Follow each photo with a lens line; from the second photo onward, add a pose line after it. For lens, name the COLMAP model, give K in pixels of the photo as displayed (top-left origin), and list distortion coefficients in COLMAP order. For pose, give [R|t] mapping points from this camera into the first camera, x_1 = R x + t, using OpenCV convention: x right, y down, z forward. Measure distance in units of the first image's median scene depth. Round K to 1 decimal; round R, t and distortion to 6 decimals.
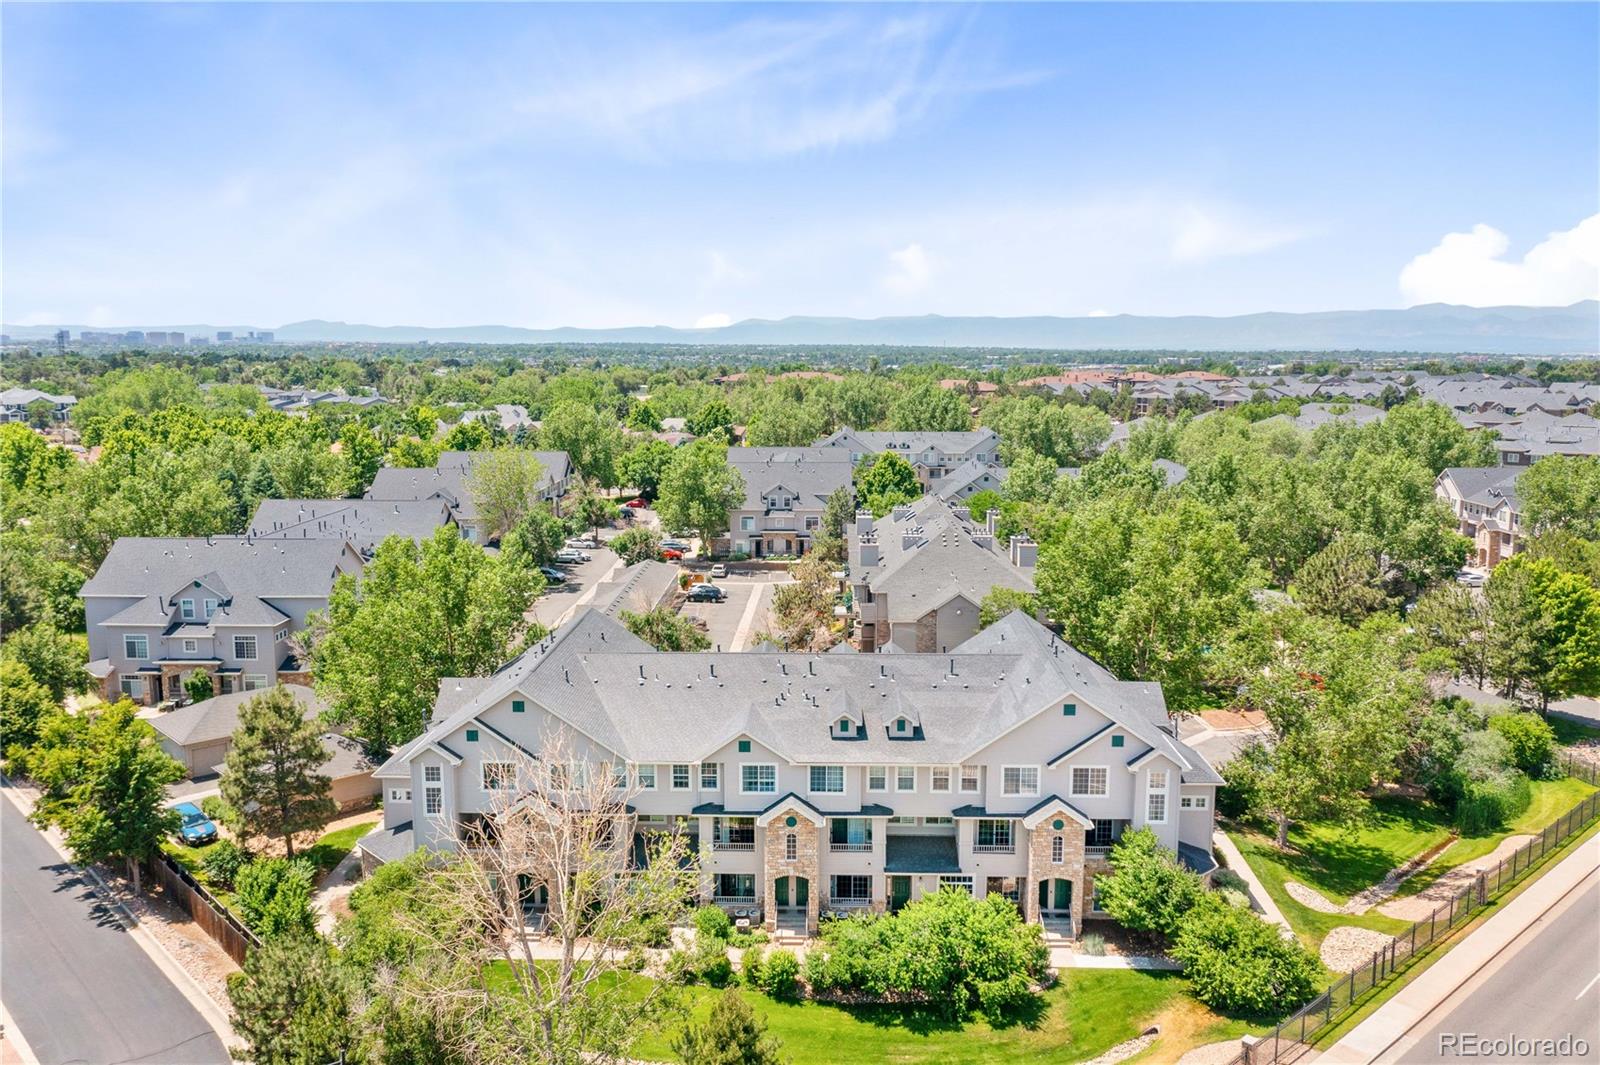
lens RADIAL K [[1268.0, 0, 800.0], [0, 1268.0, 532.5], [0, 0, 1]] dist [-0.003092, 0.008519]
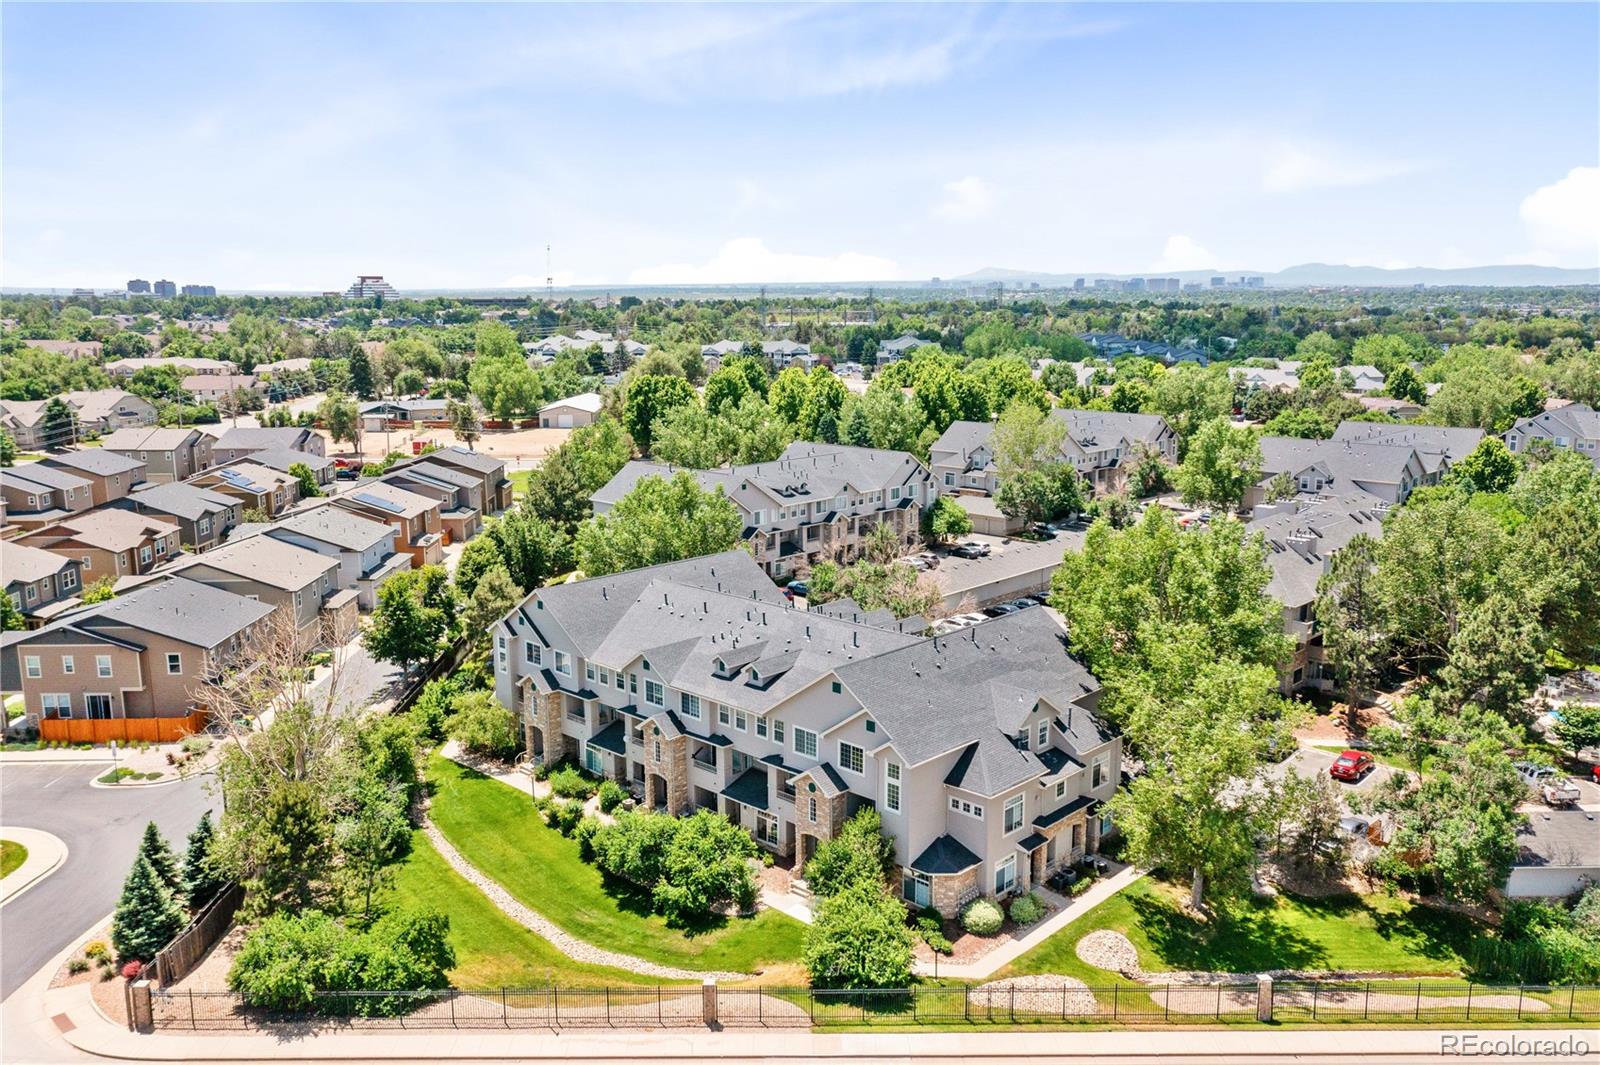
lens RADIAL K [[1268.0, 0, 800.0], [0, 1268.0, 532.5], [0, 0, 1]] dist [-0.003092, 0.008519]
pose [[0.742056, 0.120991, -0.659328, 0.876032], [-0.092632, 0.992648, 0.077903, -0.072466], [0.663907, 0.003267, 0.747808, 0.165776]]
